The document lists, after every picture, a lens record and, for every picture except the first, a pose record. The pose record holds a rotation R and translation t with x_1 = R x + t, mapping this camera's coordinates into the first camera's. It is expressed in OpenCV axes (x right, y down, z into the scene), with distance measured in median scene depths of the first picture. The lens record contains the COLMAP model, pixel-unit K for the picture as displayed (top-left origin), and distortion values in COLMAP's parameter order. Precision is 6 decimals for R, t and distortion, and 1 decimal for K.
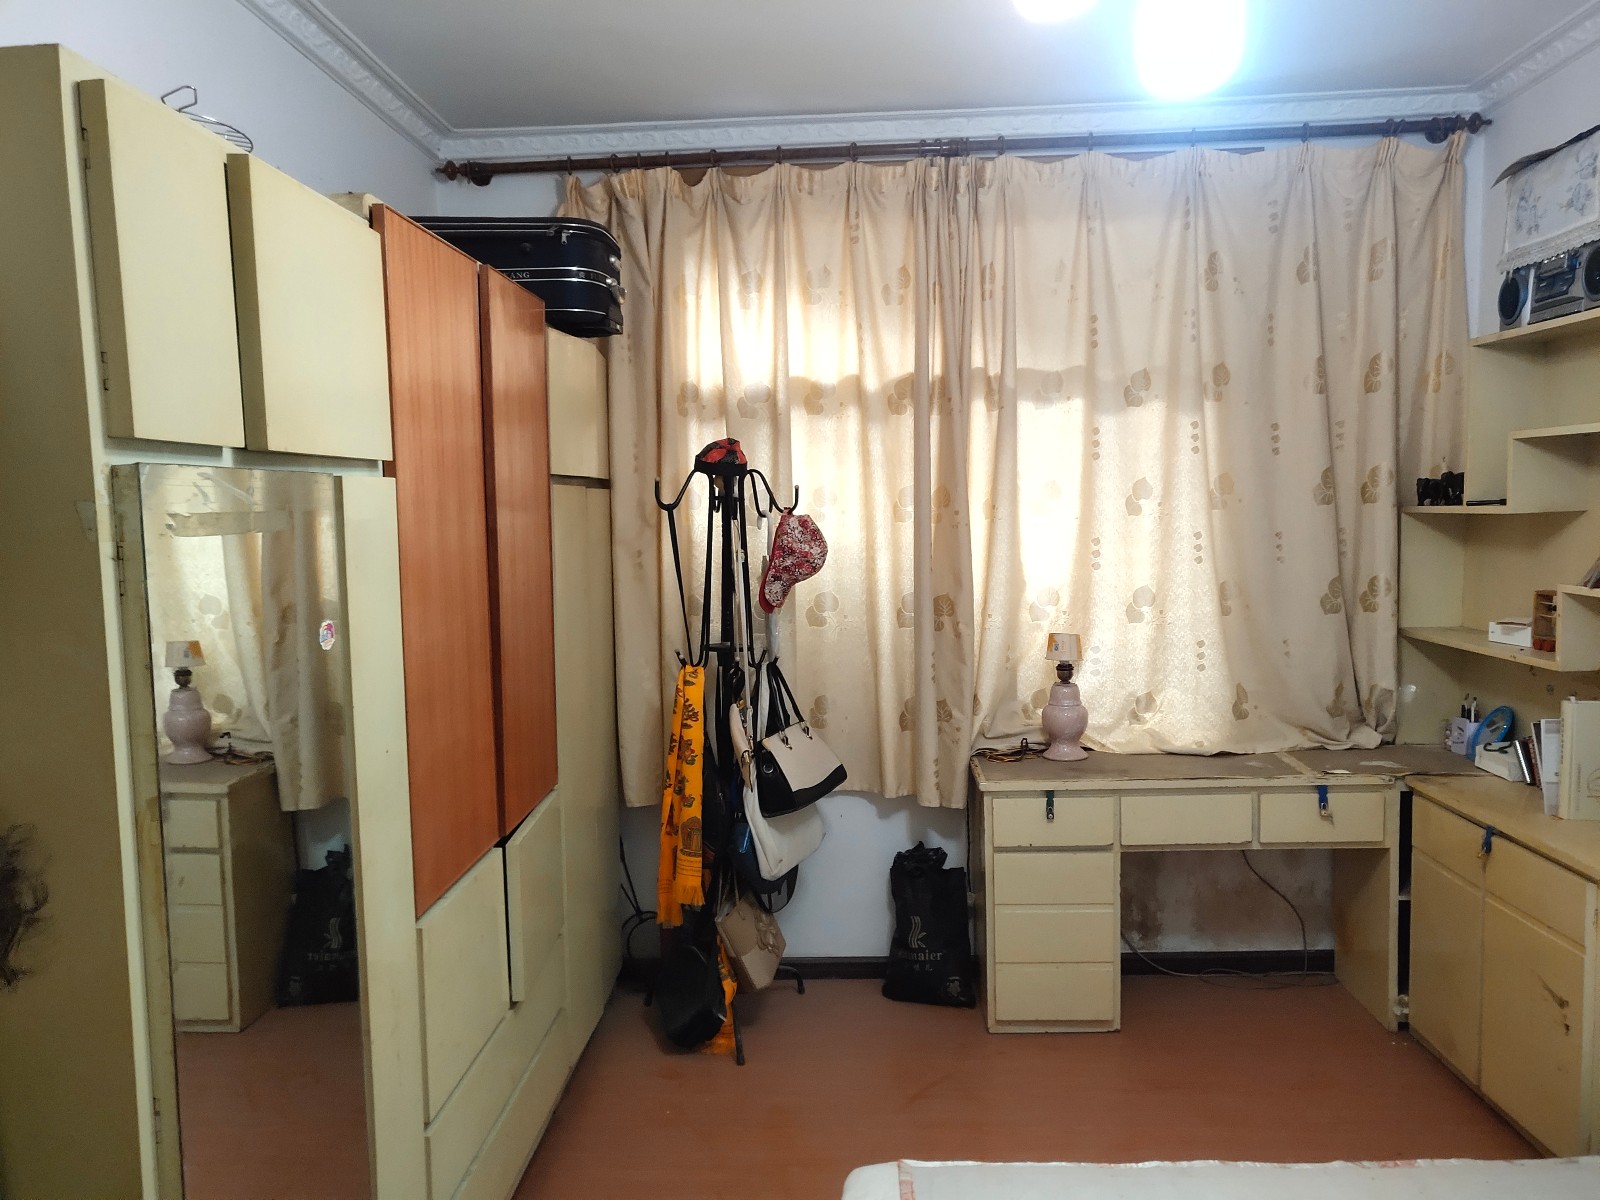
lens RADIAL K [[1238.4, 0, 806.2], [0, 1238.4, 614.3], [0, 0, 1]] dist [0.000429, 0.054476]
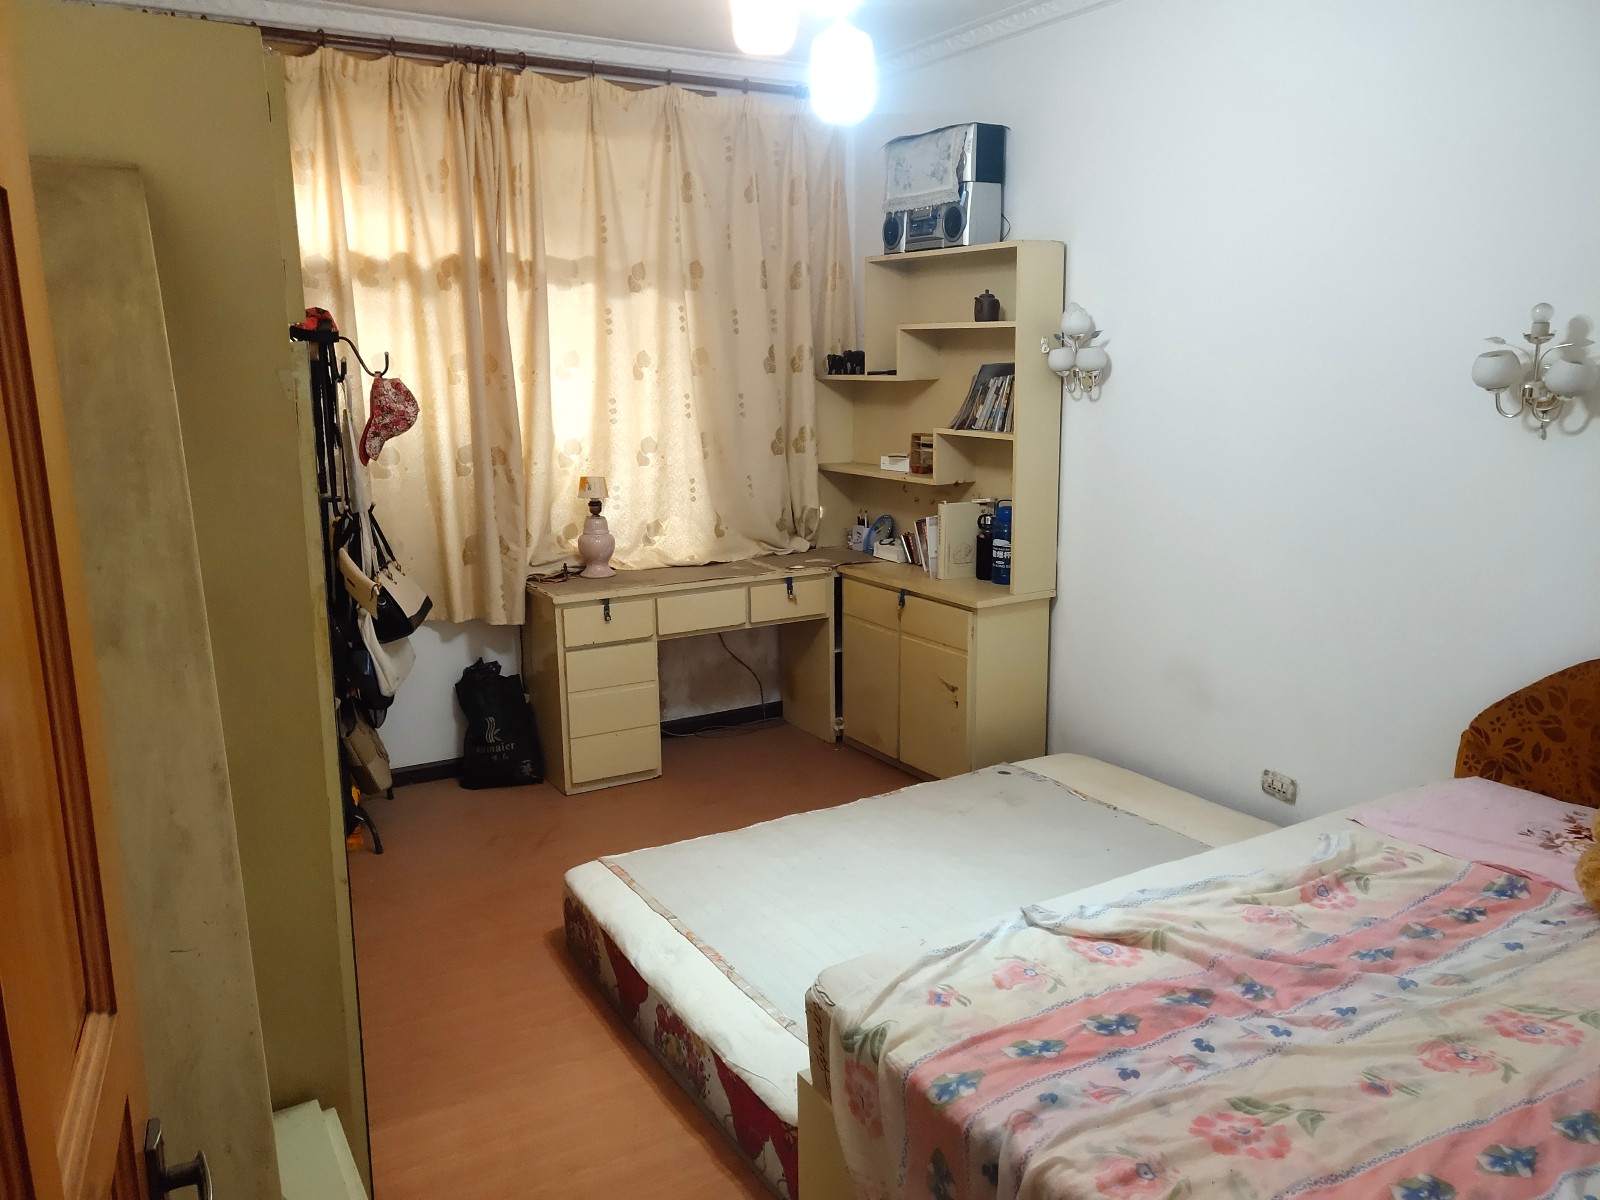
lens RADIAL K [[1238.4, 0, 795.5], [0, 1238.4, 591.7], [0, 0, 1]] dist [0.000429, 0.054476]
pose [[0.846108, -0.085173, 0.526163, -0.285195], [0.036787, 0.994128, 0.101769, 0.011704], [-0.531741, -0.066752, 0.844272, -0.164335]]
